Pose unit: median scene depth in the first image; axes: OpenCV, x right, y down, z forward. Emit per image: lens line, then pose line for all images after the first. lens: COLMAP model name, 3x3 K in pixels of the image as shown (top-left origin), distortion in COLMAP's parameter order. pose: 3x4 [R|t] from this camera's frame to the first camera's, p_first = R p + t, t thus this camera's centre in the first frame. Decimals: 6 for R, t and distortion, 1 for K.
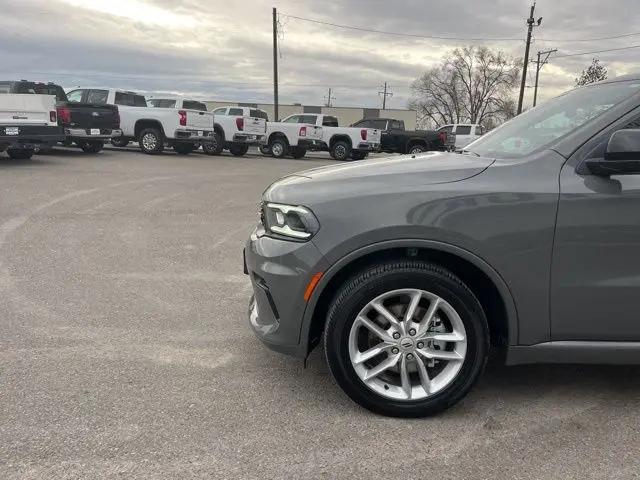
lens RADIAL K [[482.6, 0, 322.7], [0, 482.6, 237.8], [0, 0, 1]] dist [0.068722, -0.088931]
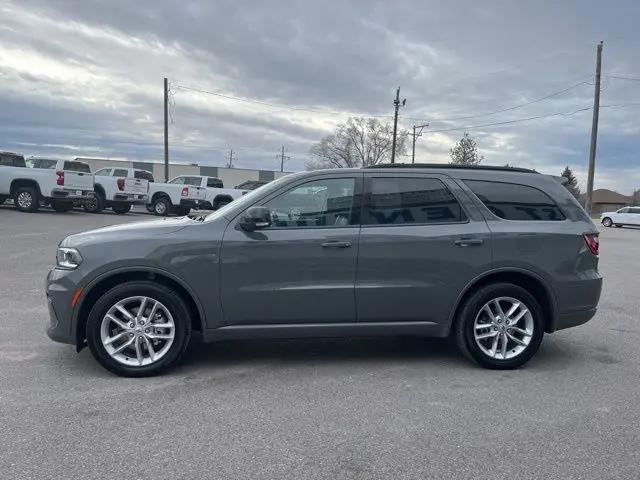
lens RADIAL K [[482.6, 0, 315.7], [0, 482.6, 237.1], [0, 0, 1]] dist [0.068722, -0.088931]
pose [[0.984596, -0.000167, 0.174844, 0.065007], [0.021022, 0.992858, -0.117435, 0.014861], [-0.173576, 0.119302, 0.977568, -0.105354]]
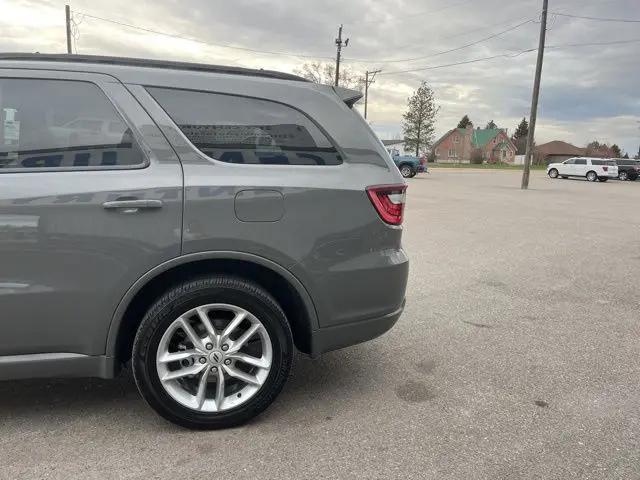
lens RADIAL K [[482.6, 0, 314.7], [0, 482.6, 236.5], [0, 0, 1]] dist [0.068722, -0.088931]
pose [[0.969484, -0.024785, 0.243897, 0.199276], [0.030128, 0.999380, -0.018202, 0.002251], [-0.243295, 0.024995, 0.969630, -0.014268]]
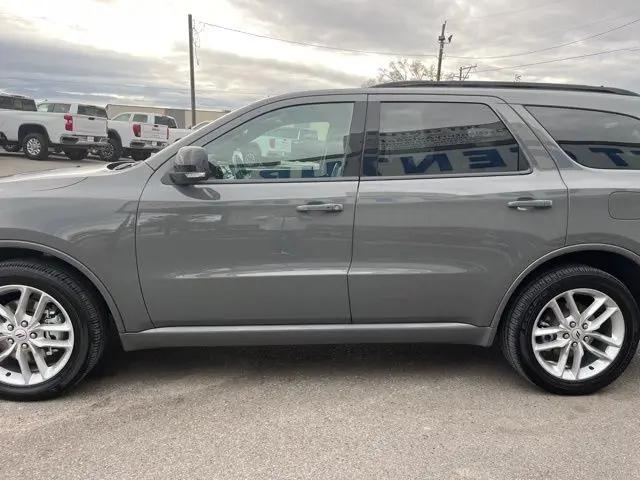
lens RADIAL K [[482.6, 0, 325.3], [0, 482.6, 237.5], [0, 0, 1]] dist [0.068722, -0.088931]
pose [[0.993642, -0.007330, 0.112343, 0.100835], [0.009064, 0.999847, -0.014935, 0.002587], [-0.112217, 0.015858, 0.993557, -0.026404]]
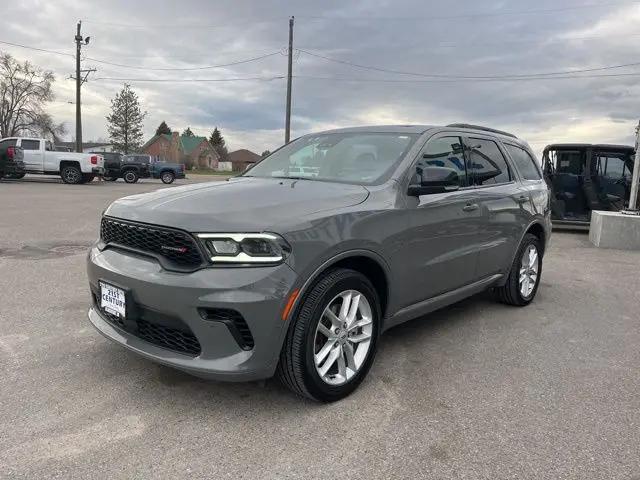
lens RADIAL K [[482.6, 0, 317.3], [0, 482.6, 239.8], [0, 0, 1]] dist [0.068722, -0.088931]
pose [[0.645204, -0.098499, 0.757634, -0.104929], [0.120746, 0.992338, 0.026185, -0.008608], [-0.754408, 0.074586, 0.652154, 0.031144]]
